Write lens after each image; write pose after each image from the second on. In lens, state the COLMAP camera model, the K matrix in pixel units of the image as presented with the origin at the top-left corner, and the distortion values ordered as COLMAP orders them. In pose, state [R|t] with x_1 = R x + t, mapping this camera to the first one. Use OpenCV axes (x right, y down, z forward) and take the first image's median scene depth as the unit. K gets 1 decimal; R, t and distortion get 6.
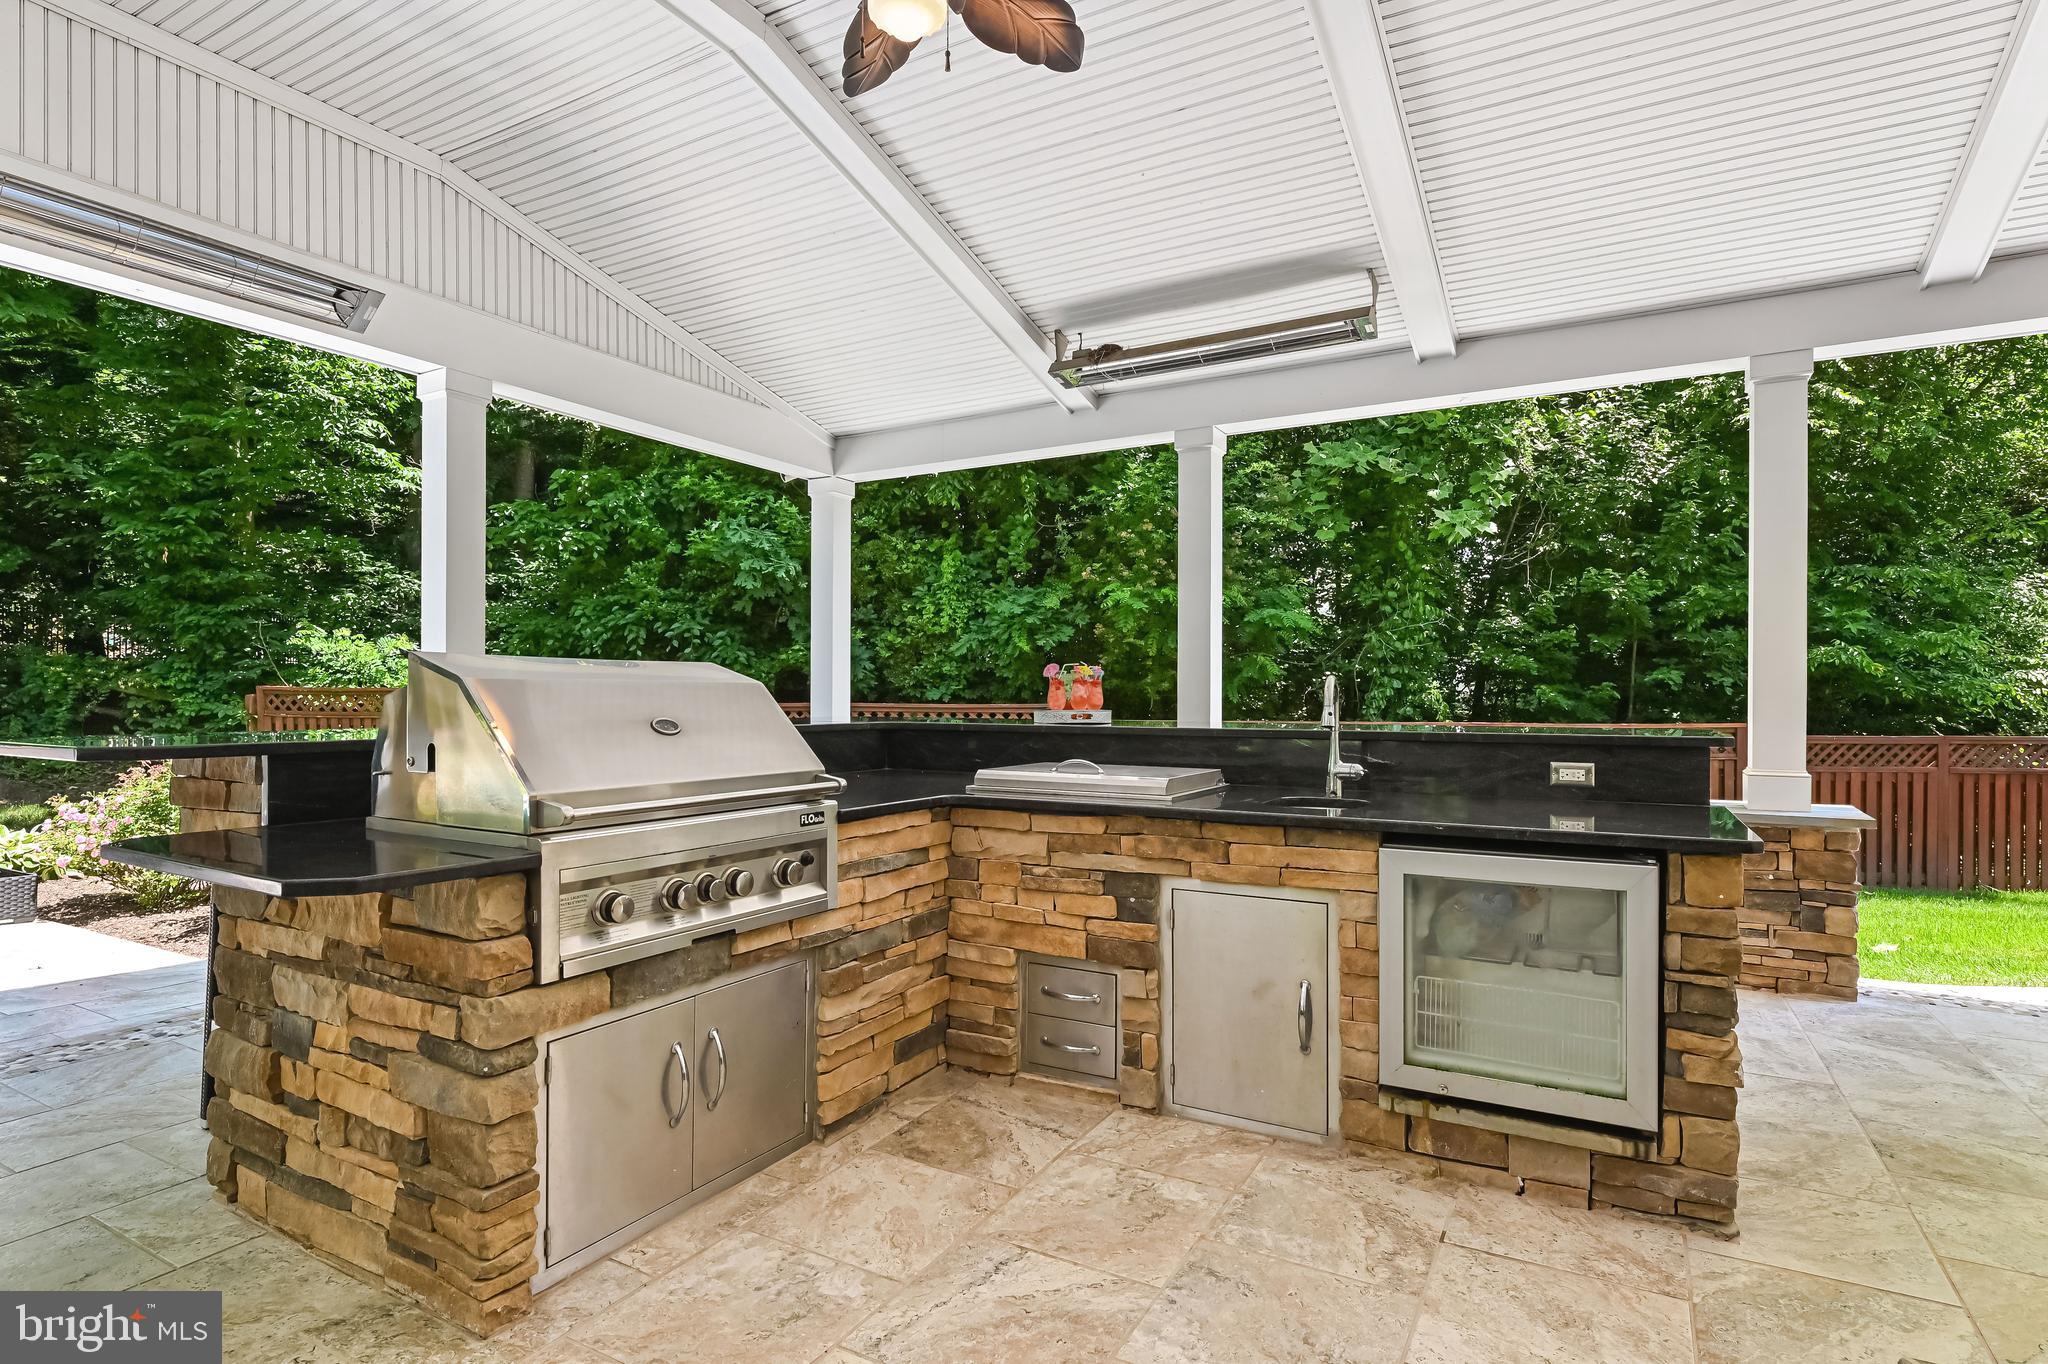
lens RADIAL K [[1040.1, 0, 1023.8], [0, 1040.1, 694.0], [0, 0, 1]] dist [-0.009239, -0.000543]
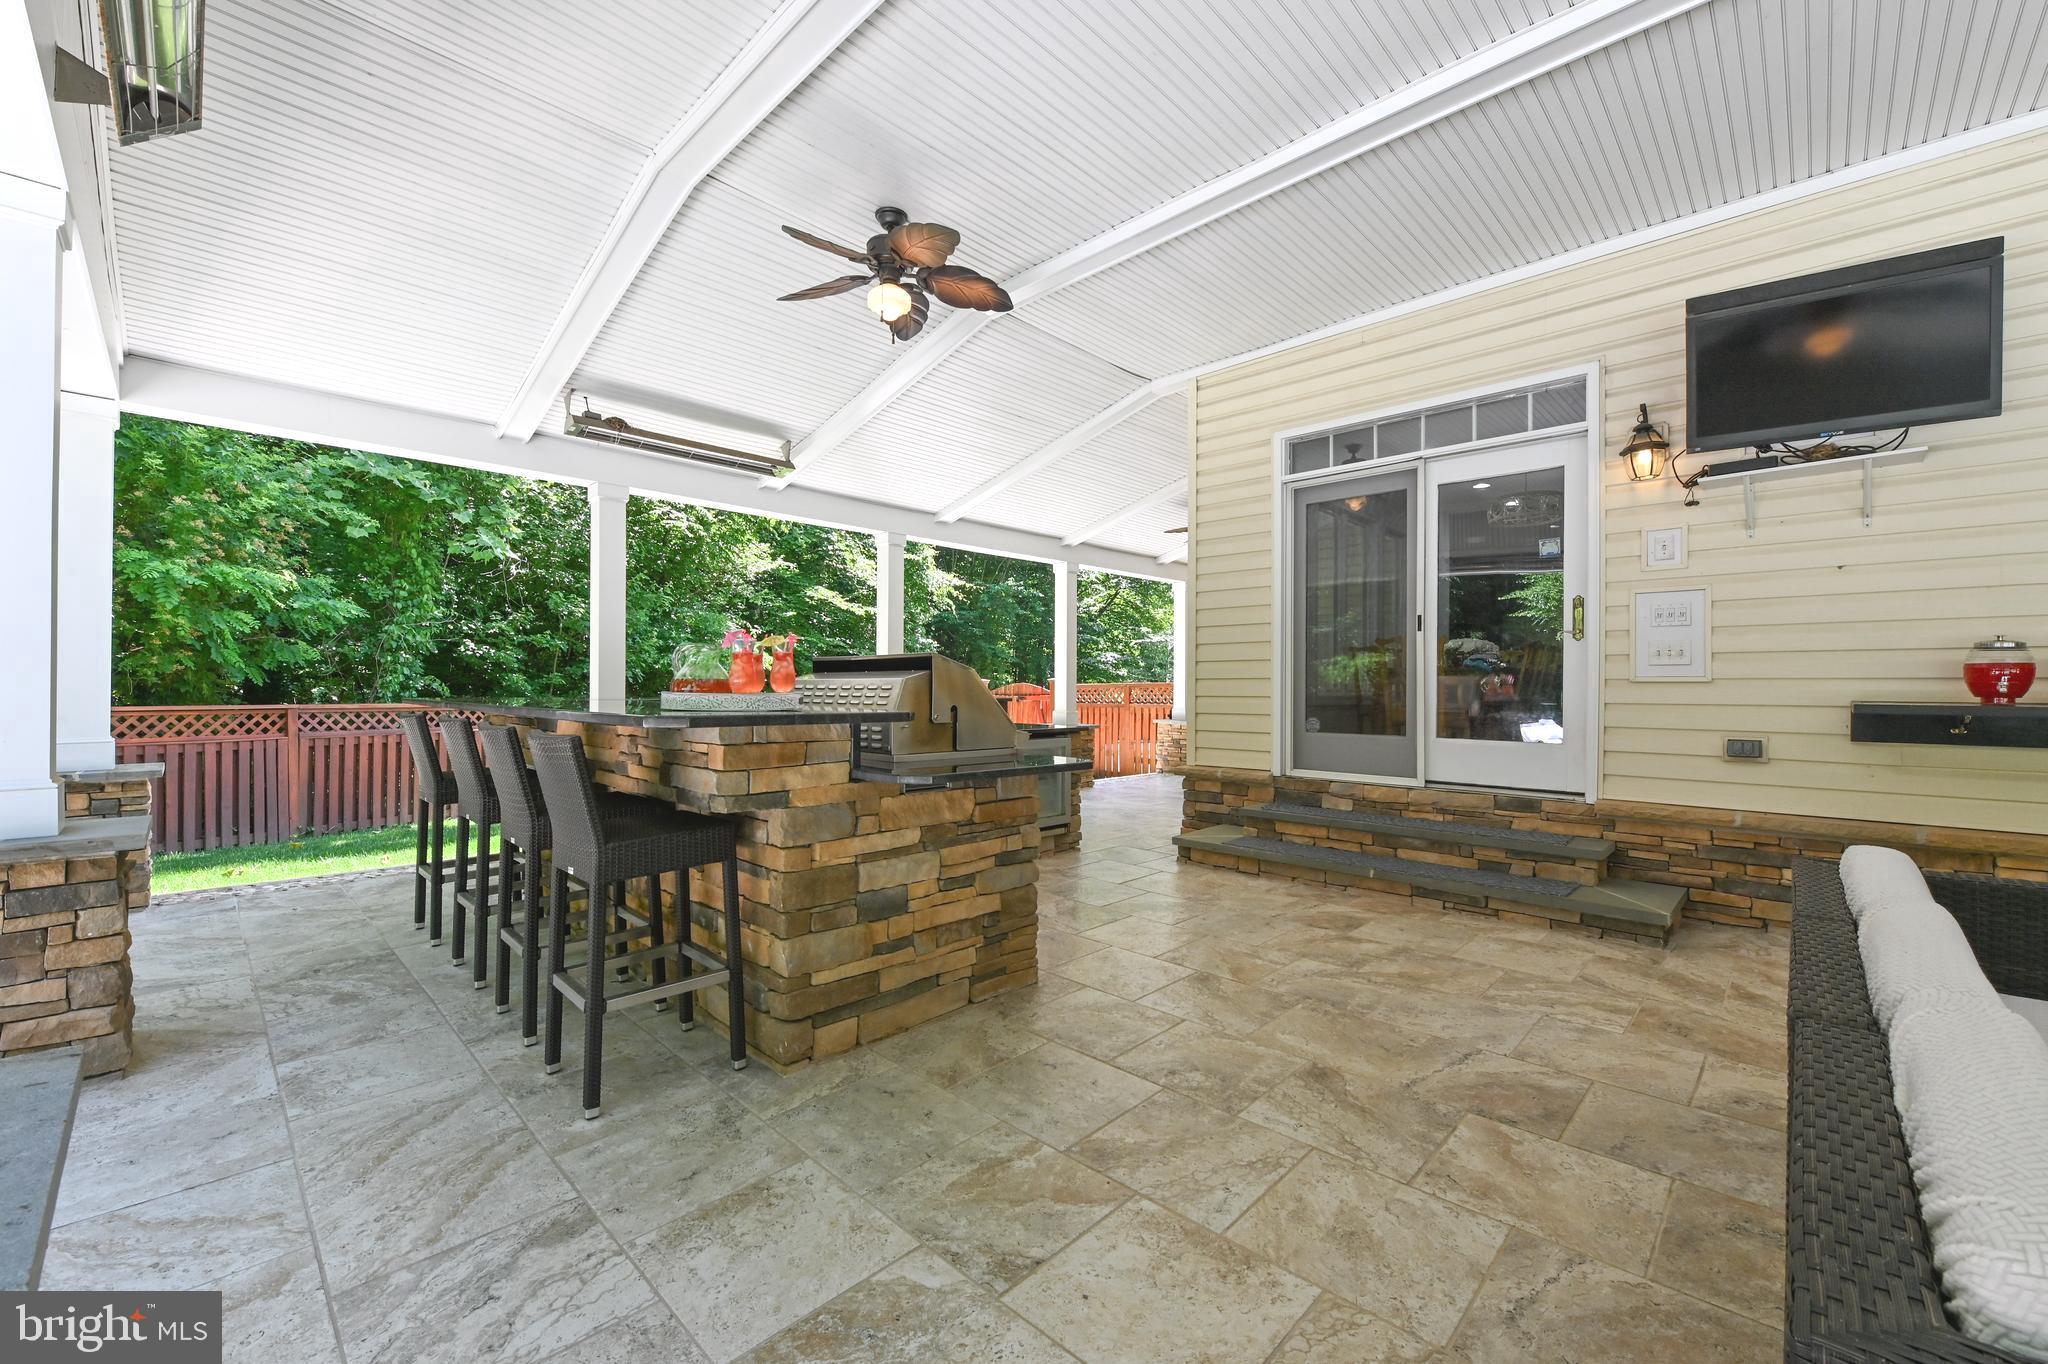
lens RADIAL K [[823.6, 0, 1024.2], [0, 823.6, 686.1], [0, 0, 1]] dist [-0.012081, 0.000190]
pose [[0.253059, 0.002869, 0.967447, -0.786857], [-0.007861, 0.999969, -0.000910, 0.006119], [-0.967419, -0.007375, 0.253074, 0.219215]]
